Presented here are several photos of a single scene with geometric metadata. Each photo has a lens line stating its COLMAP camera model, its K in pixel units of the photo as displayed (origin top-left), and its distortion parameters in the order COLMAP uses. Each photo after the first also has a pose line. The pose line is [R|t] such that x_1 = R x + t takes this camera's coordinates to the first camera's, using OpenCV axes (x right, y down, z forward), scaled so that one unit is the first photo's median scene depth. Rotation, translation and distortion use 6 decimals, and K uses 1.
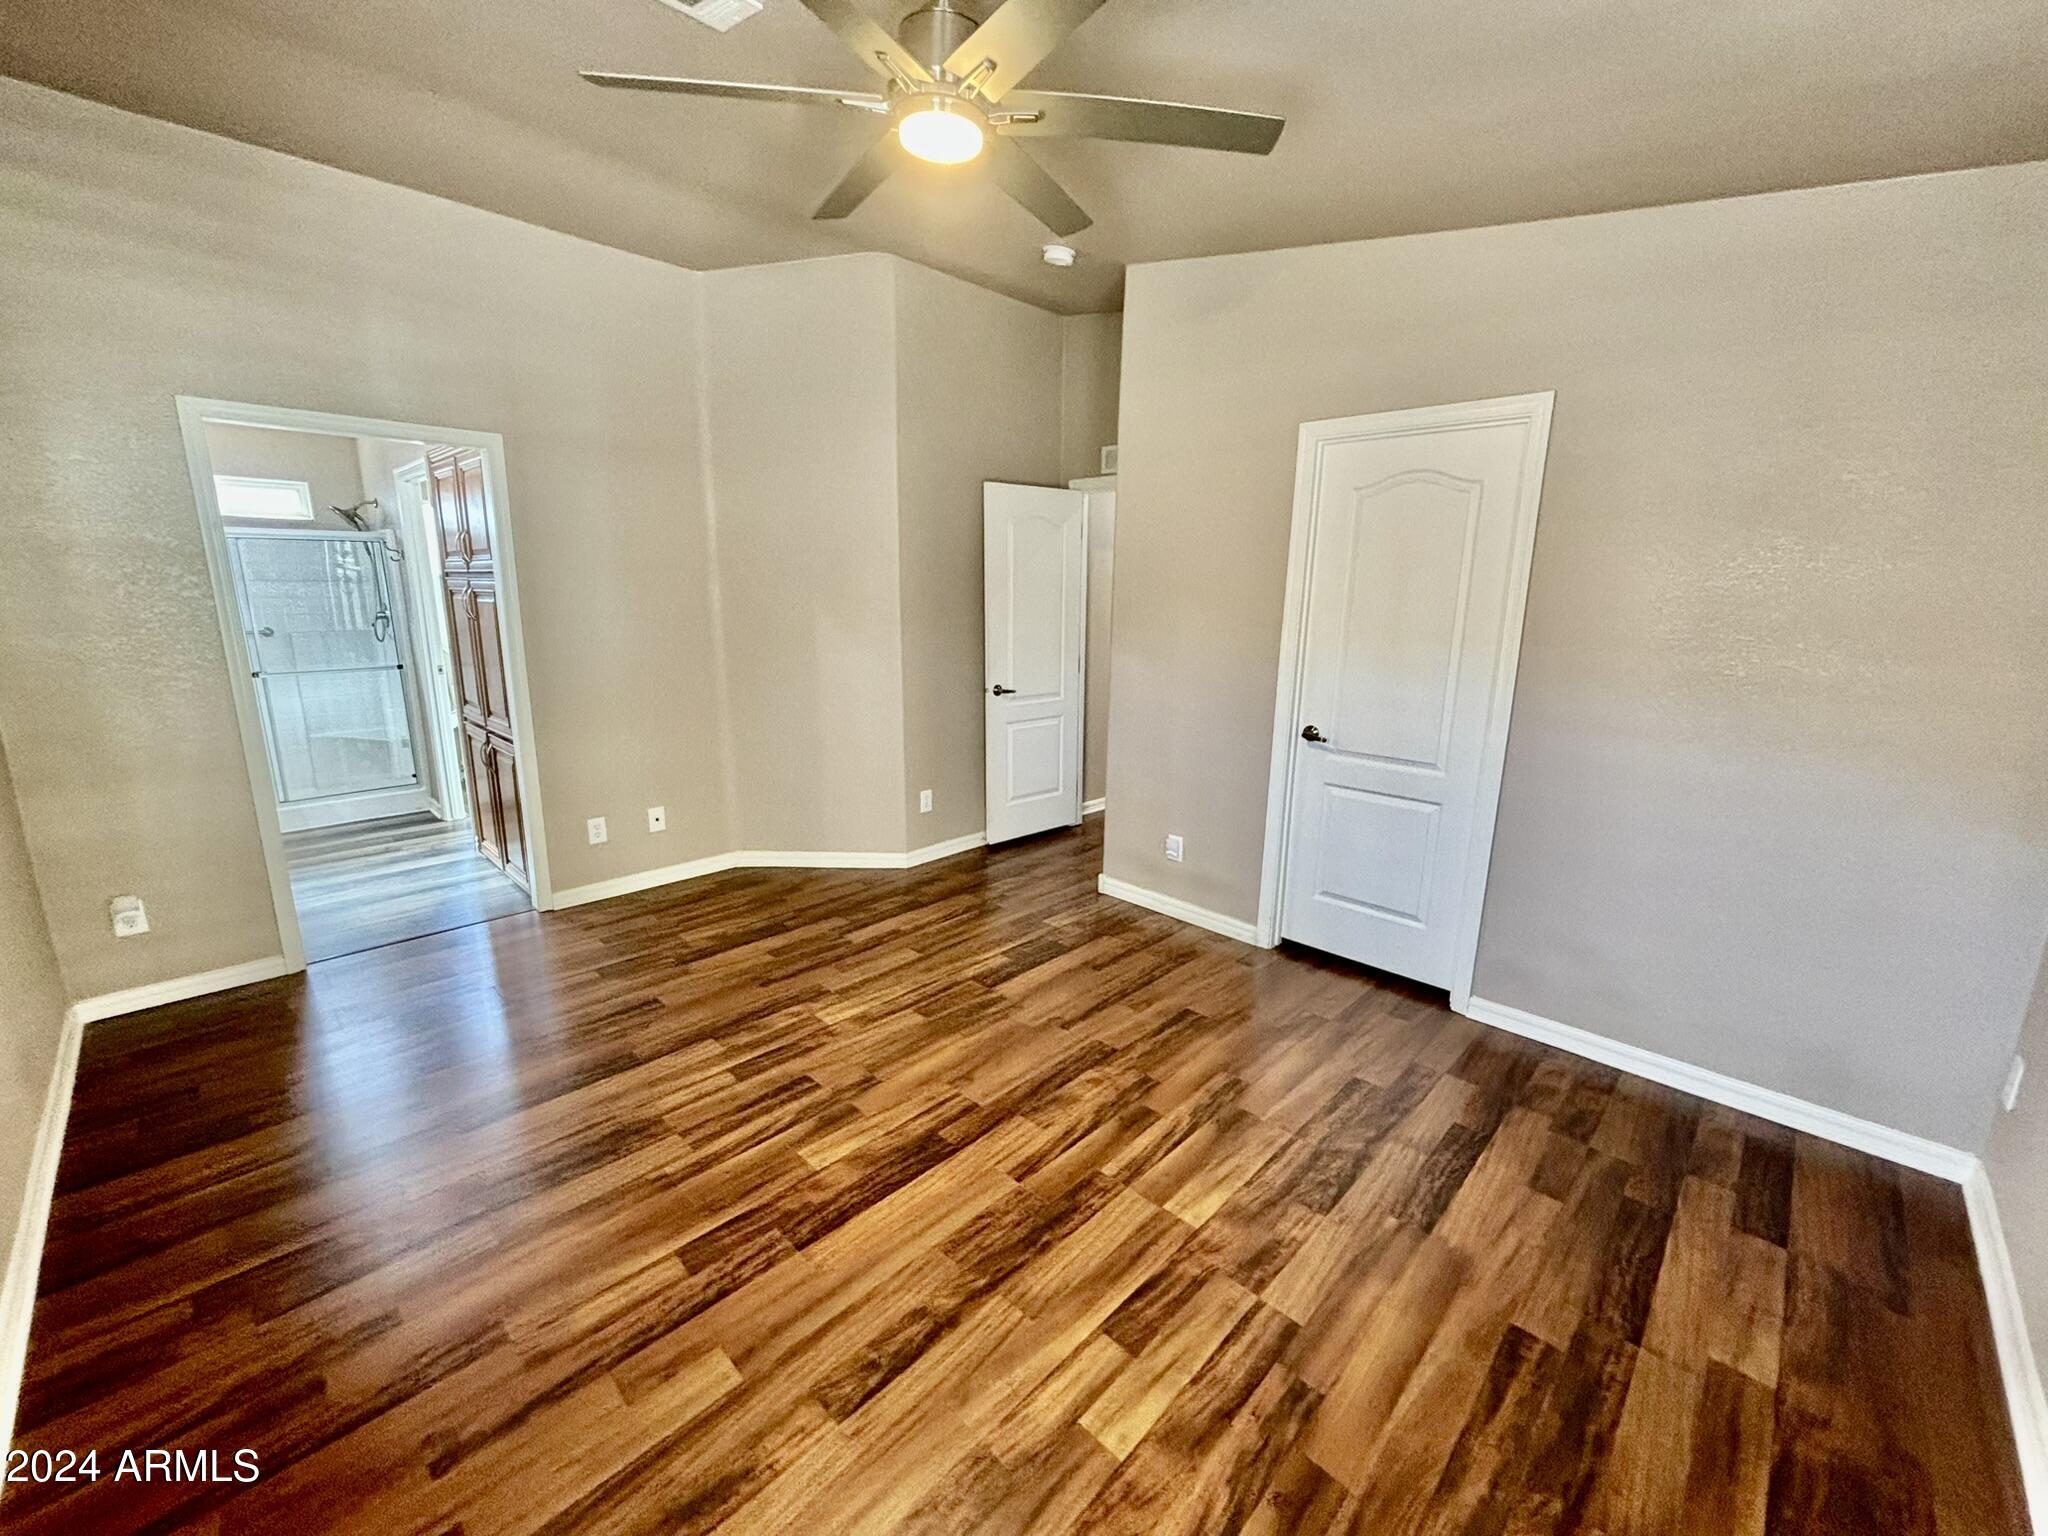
lens RADIAL K [[821.7, 0, 1036.1], [0, 821.7, 764.6], [0, 0, 1]] dist [0.003591, -0.000890]
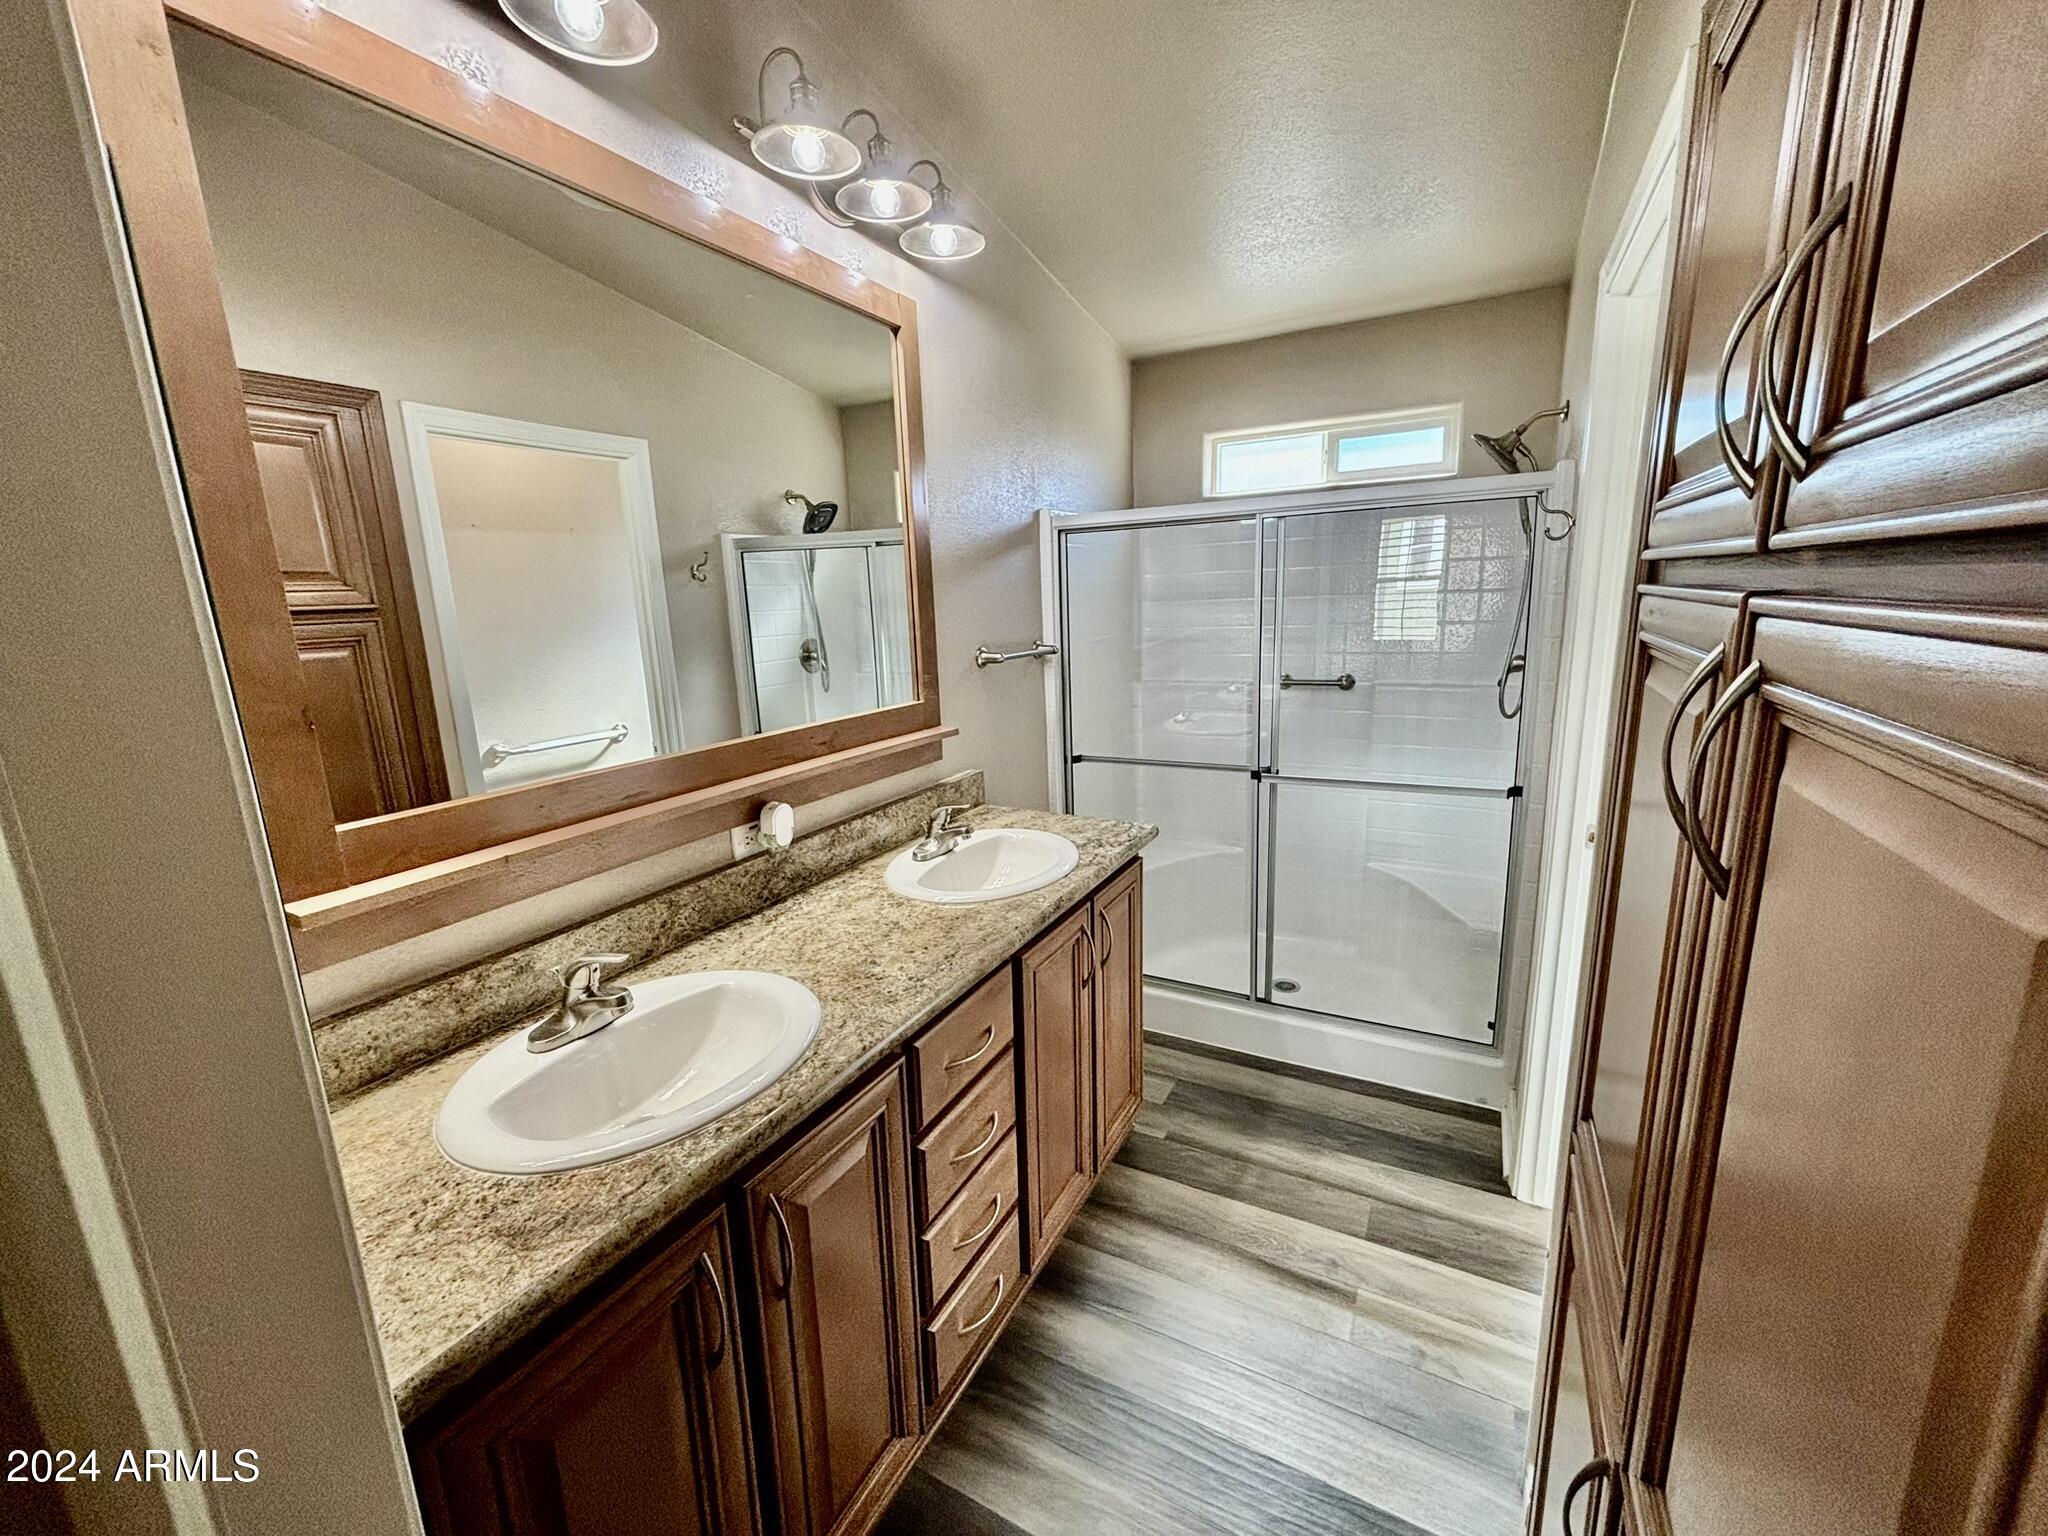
lens RADIAL K [[821.7, 0, 1028.9], [0, 821.7, 767.4], [0, 0, 1]] dist [0.003591, -0.000890]
pose [[0.268019, 0.184809, -0.945522, -0.461782], [-0.180508, 0.973681, 0.139146, -0.153116], [0.946352, 0.133380, 0.294324, 0.666829]]
